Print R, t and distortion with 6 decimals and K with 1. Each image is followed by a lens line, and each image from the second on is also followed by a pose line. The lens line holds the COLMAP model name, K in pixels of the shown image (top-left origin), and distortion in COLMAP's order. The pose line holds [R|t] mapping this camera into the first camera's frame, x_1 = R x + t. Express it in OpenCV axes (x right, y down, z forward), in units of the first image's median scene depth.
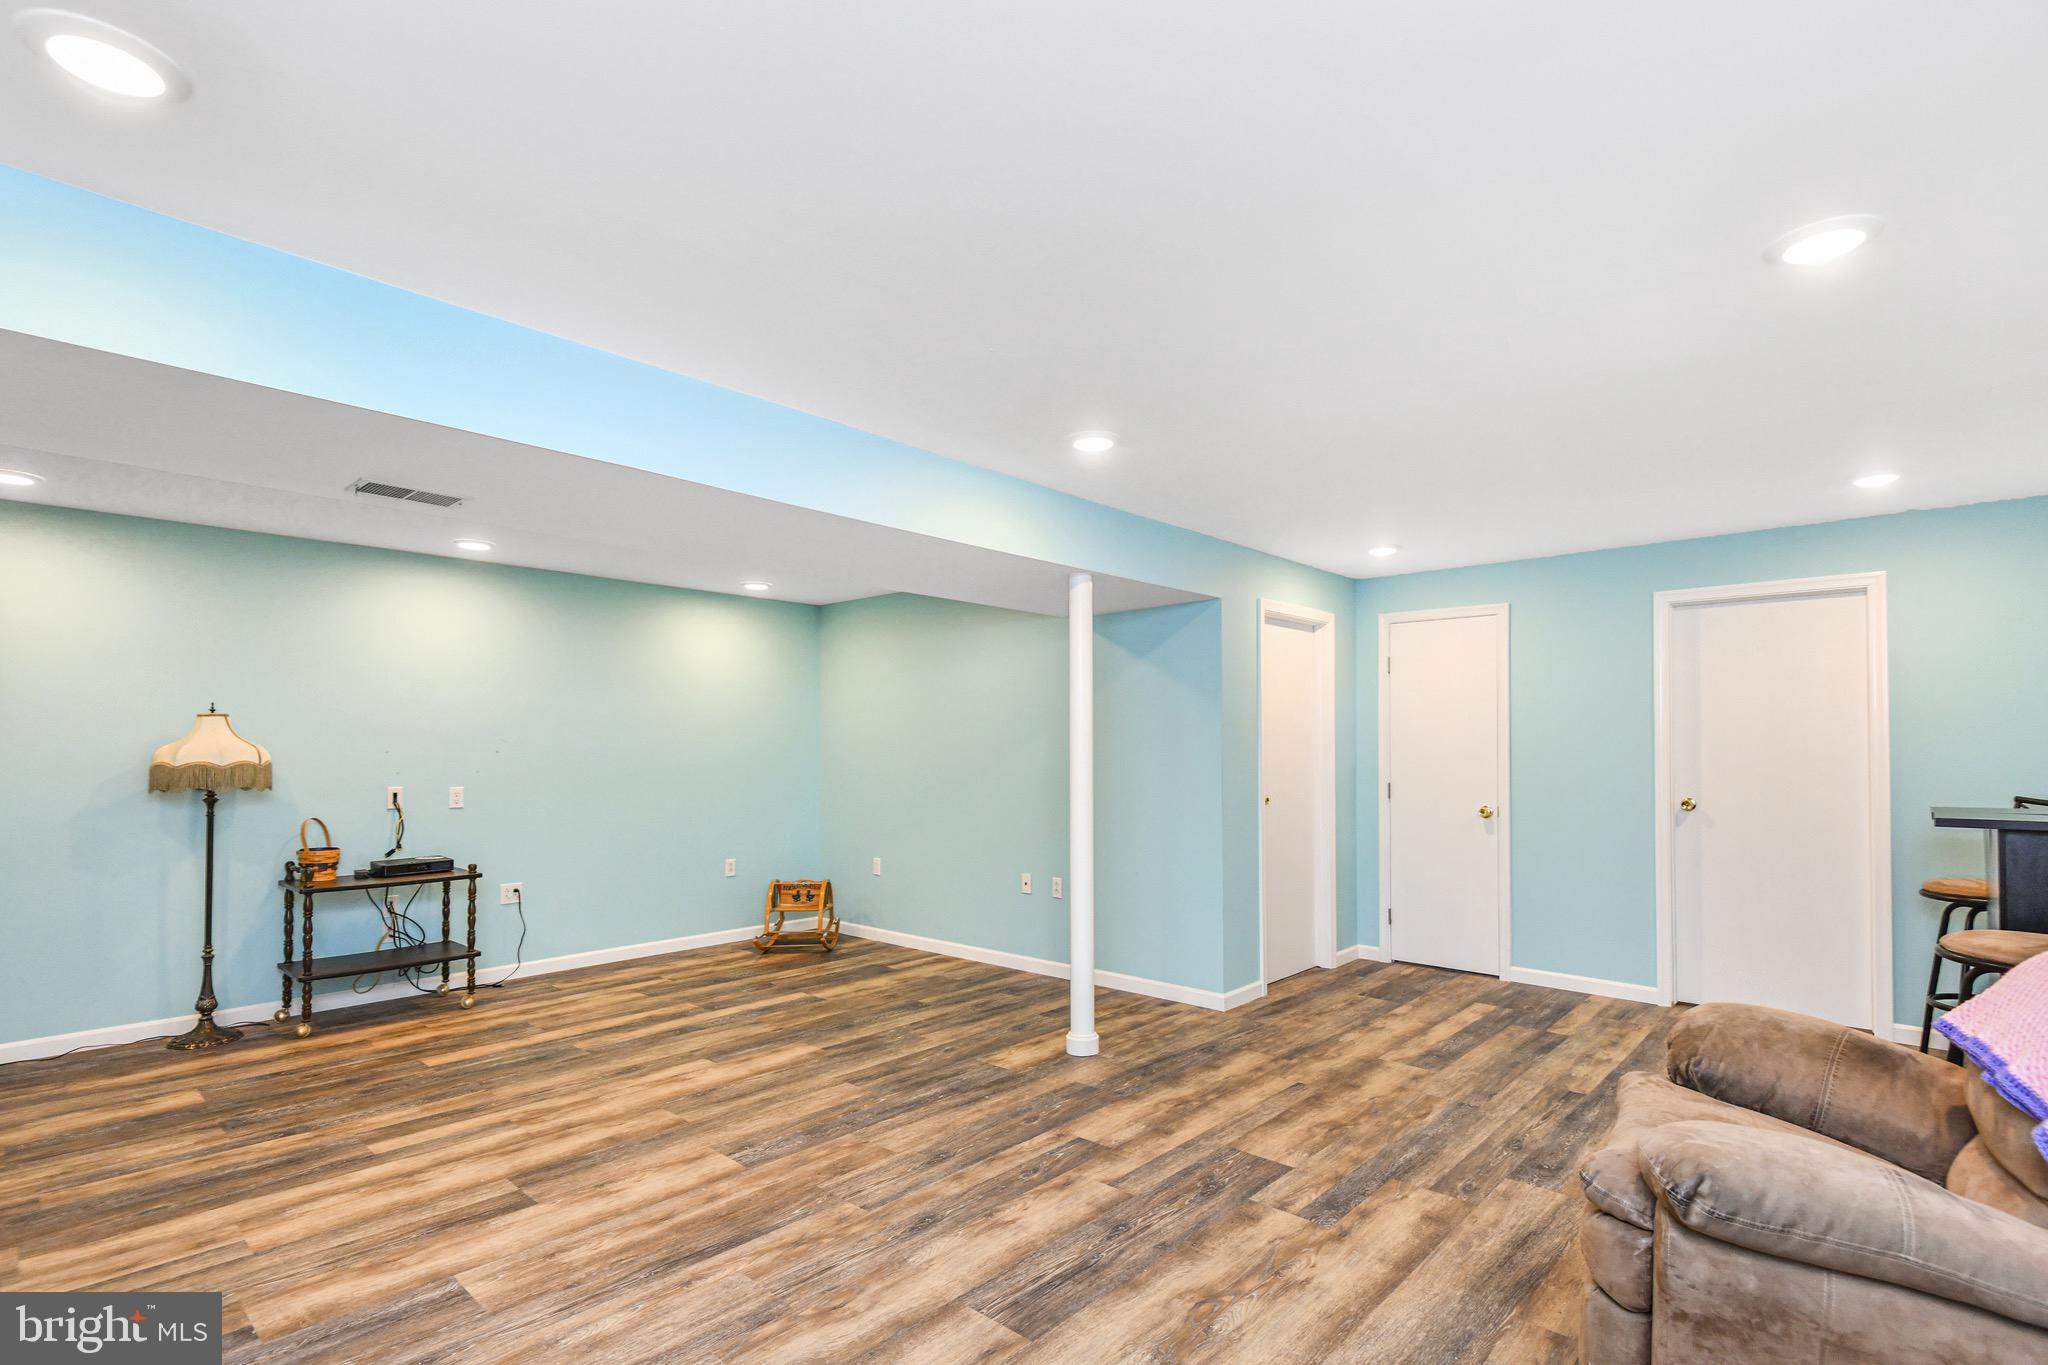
lens RADIAL K [[981.5, 0, 1007.1], [0, 981.5, 728.9], [0, 0, 1]] dist [0.015365, -0.001118]
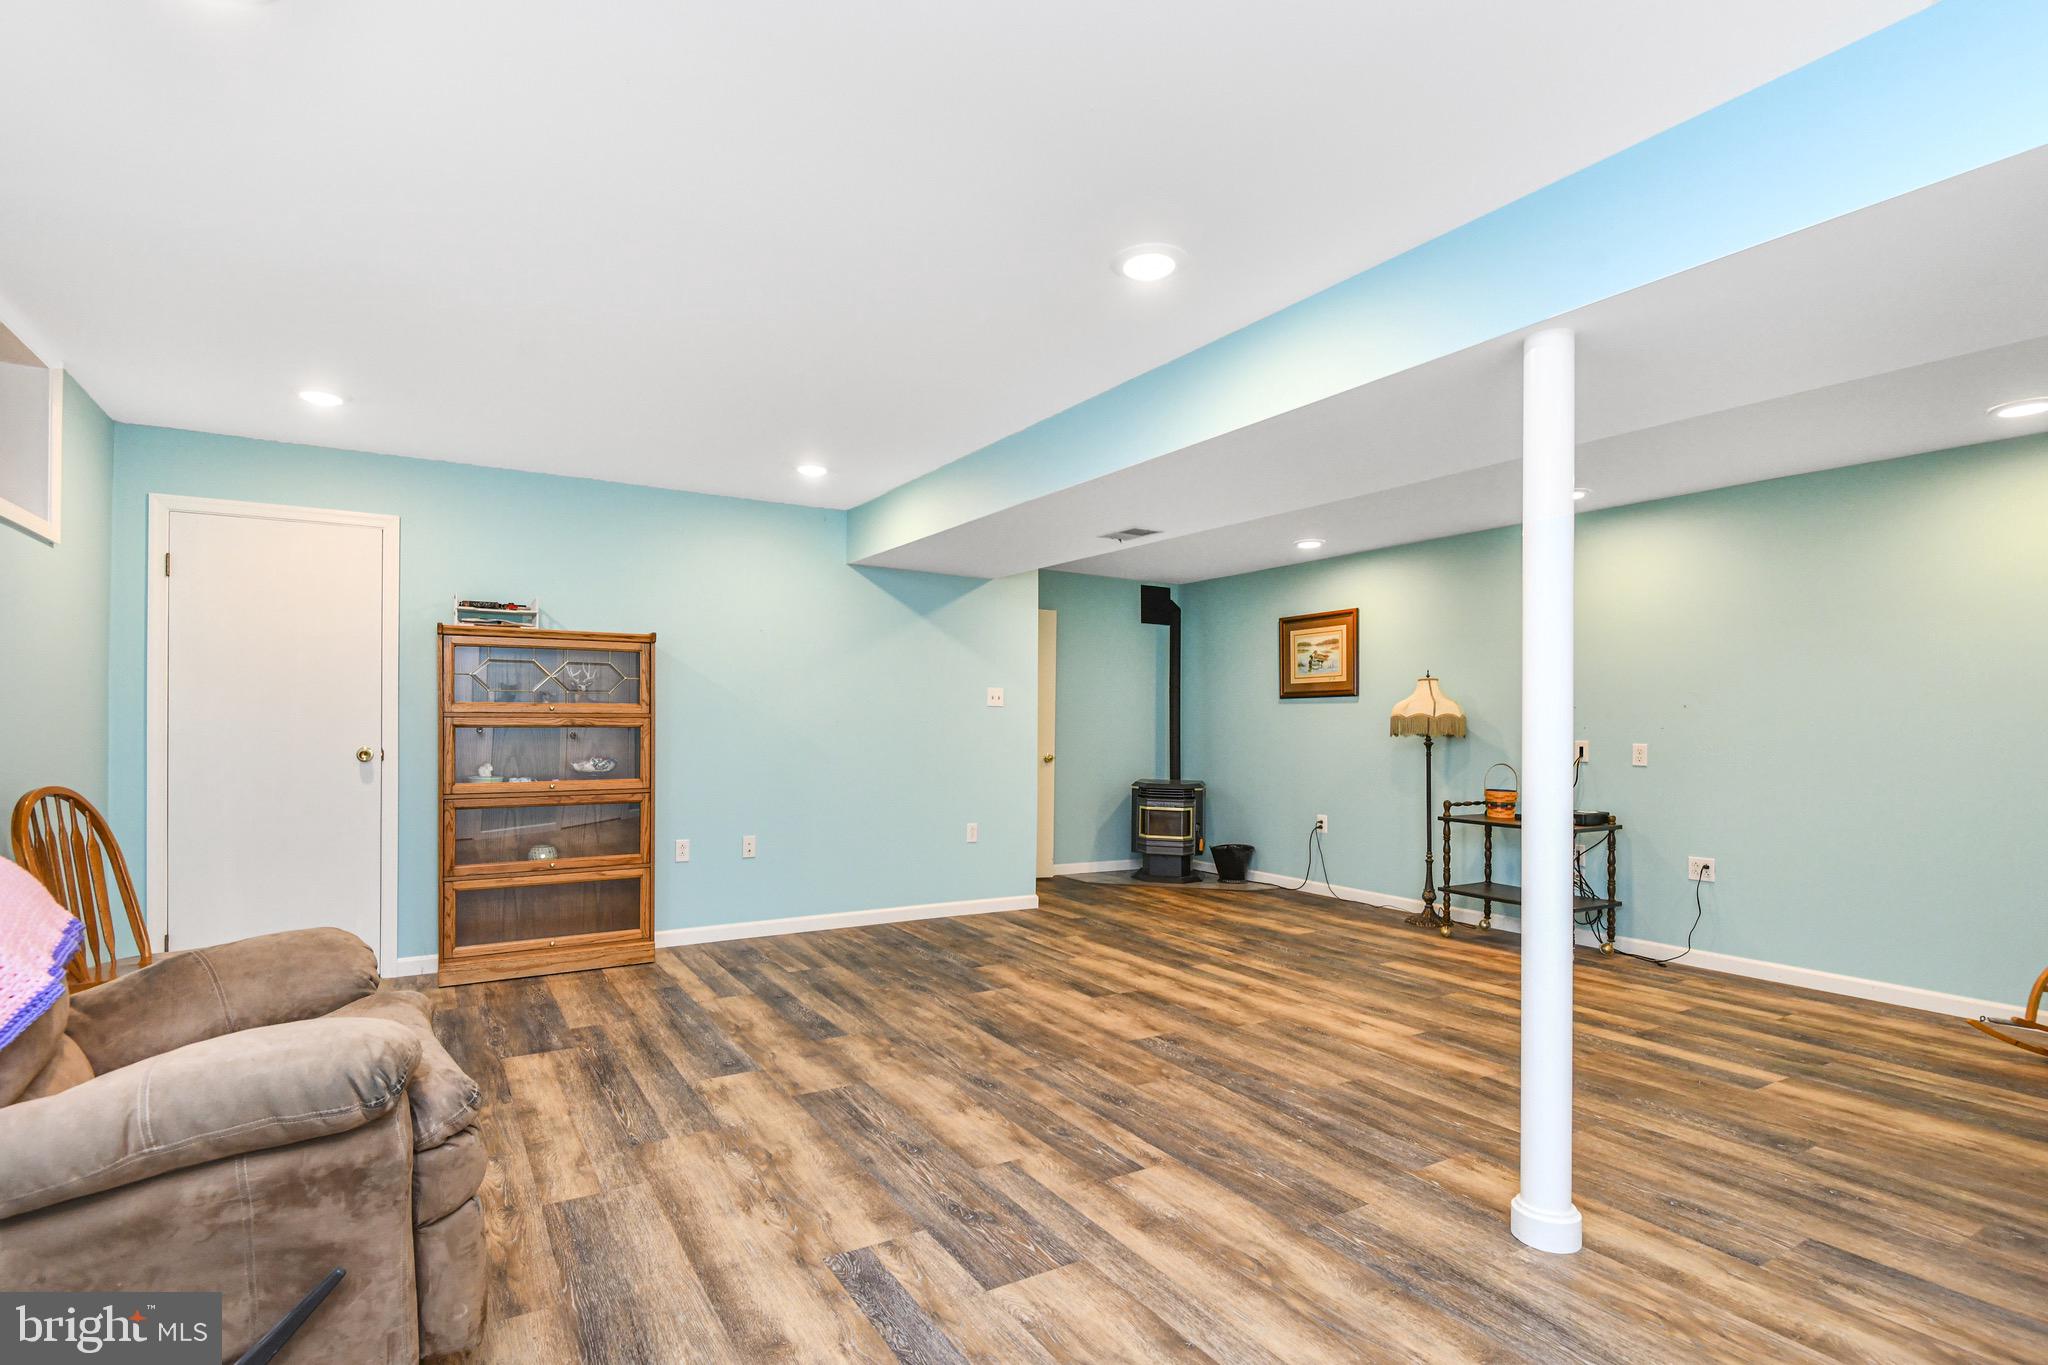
lens RADIAL K [[981.5, 0, 1007.1], [0, 981.5, 728.9], [0, 0, 1]] dist [0.015365, -0.001118]
pose [[-0.269315, 0.002577, -0.963049, 0.775407], [0.010698, 0.999943, -0.000316, 0.057657], [0.962993, -0.010388, -0.269327, 1.002737]]
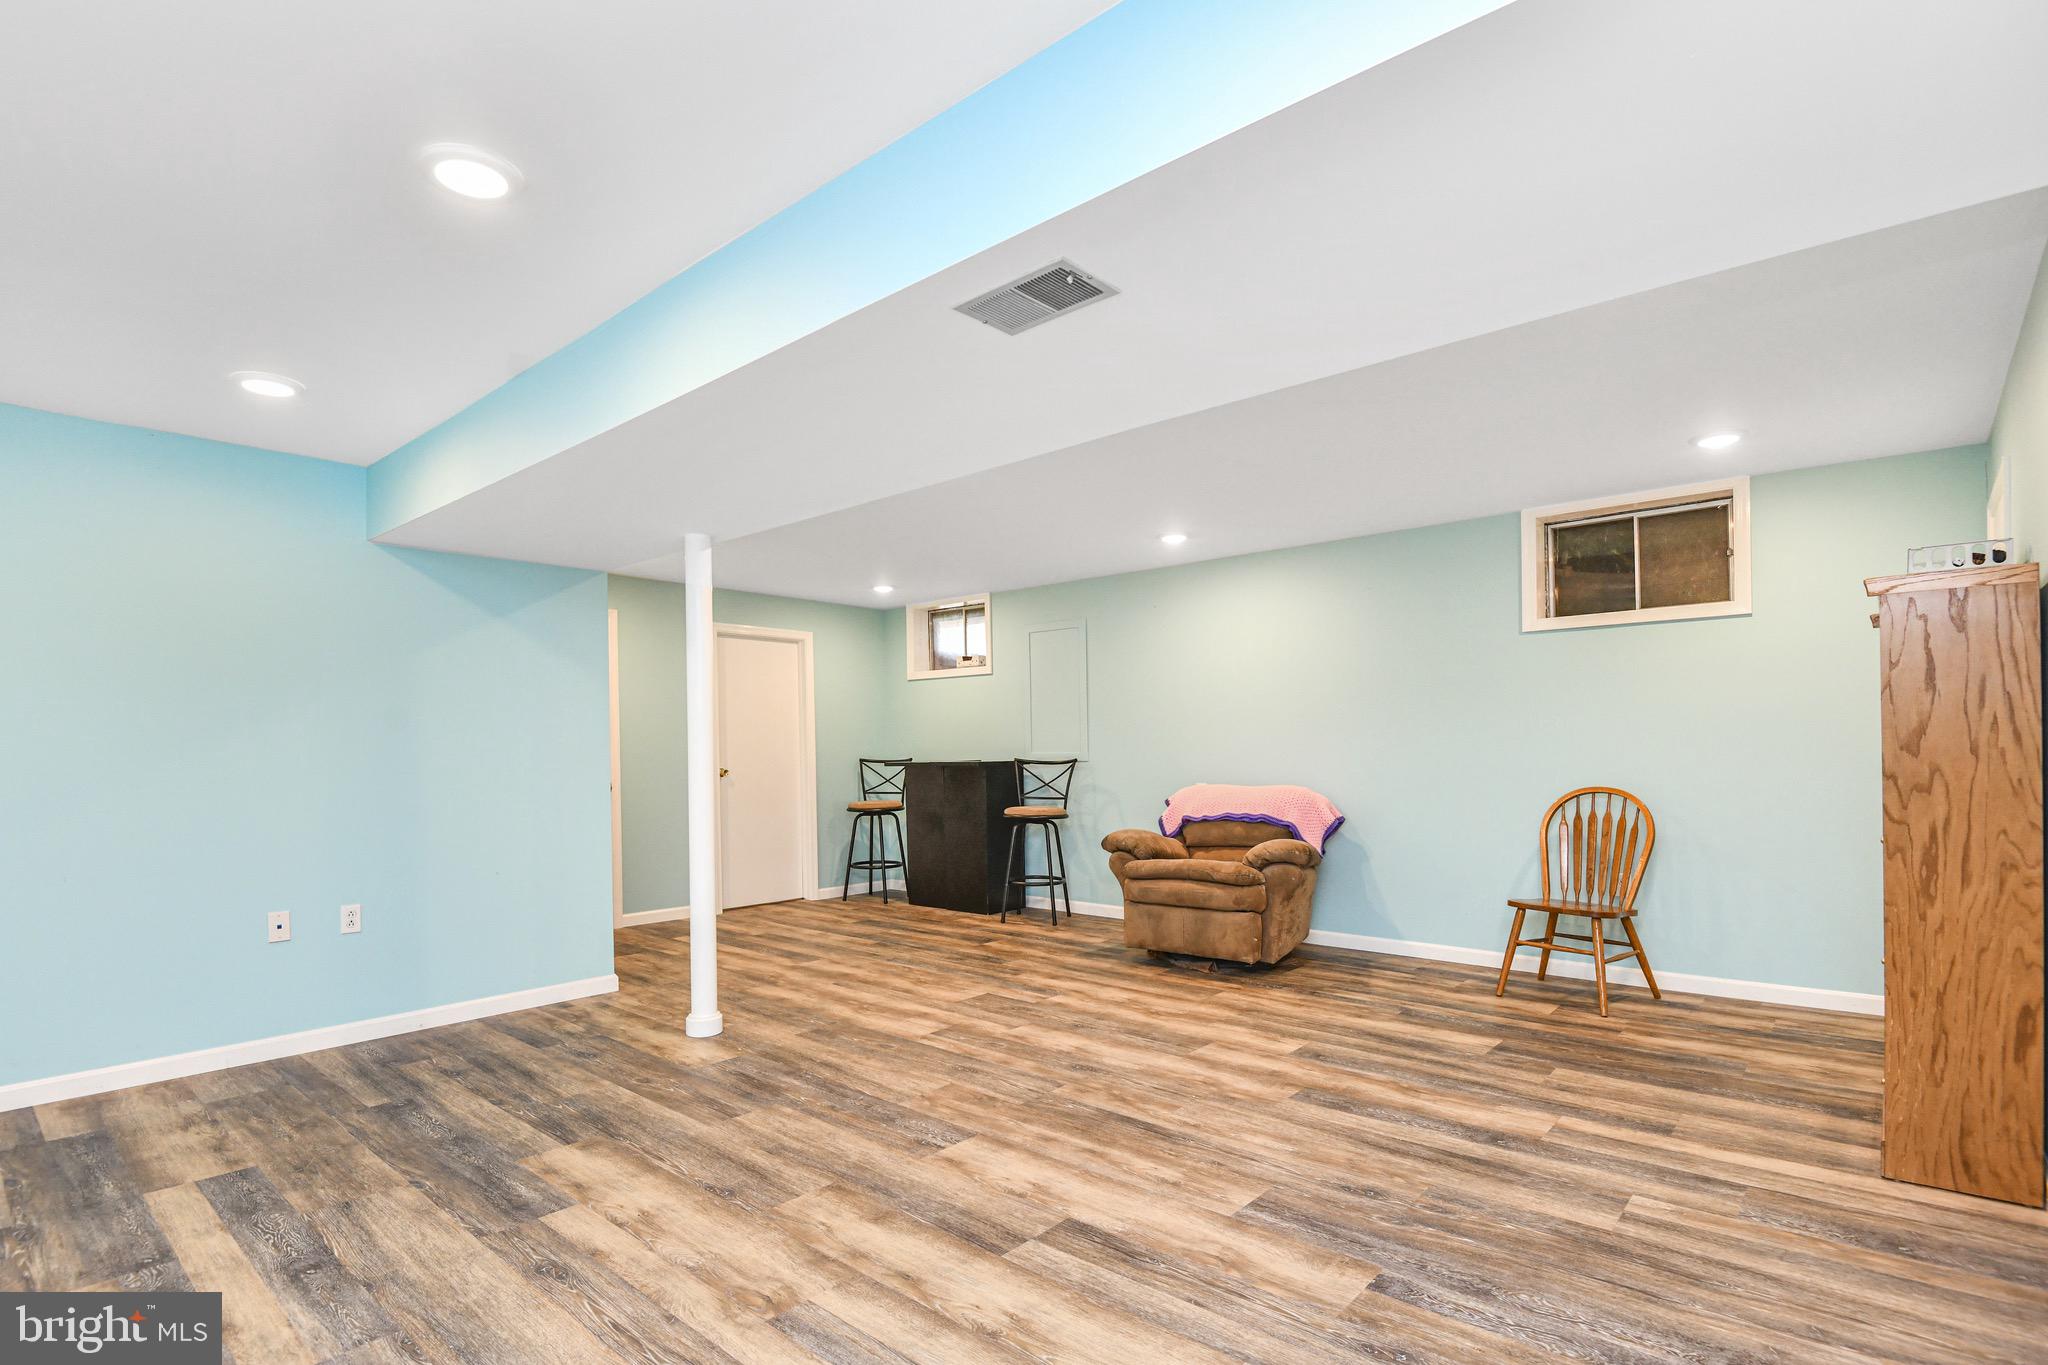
lens RADIAL K [[992.2, 0, 1025.1], [0, 992.2, 752.3], [0, 0, 1]] dist [0.002284, -0.000210]
pose [[-0.036865, 0.001085, 0.999320, -1.042912], [-0.009190, 0.999957, -0.001424, 0.062833], [-0.999278, -0.009236, -0.036853, 0.841177]]
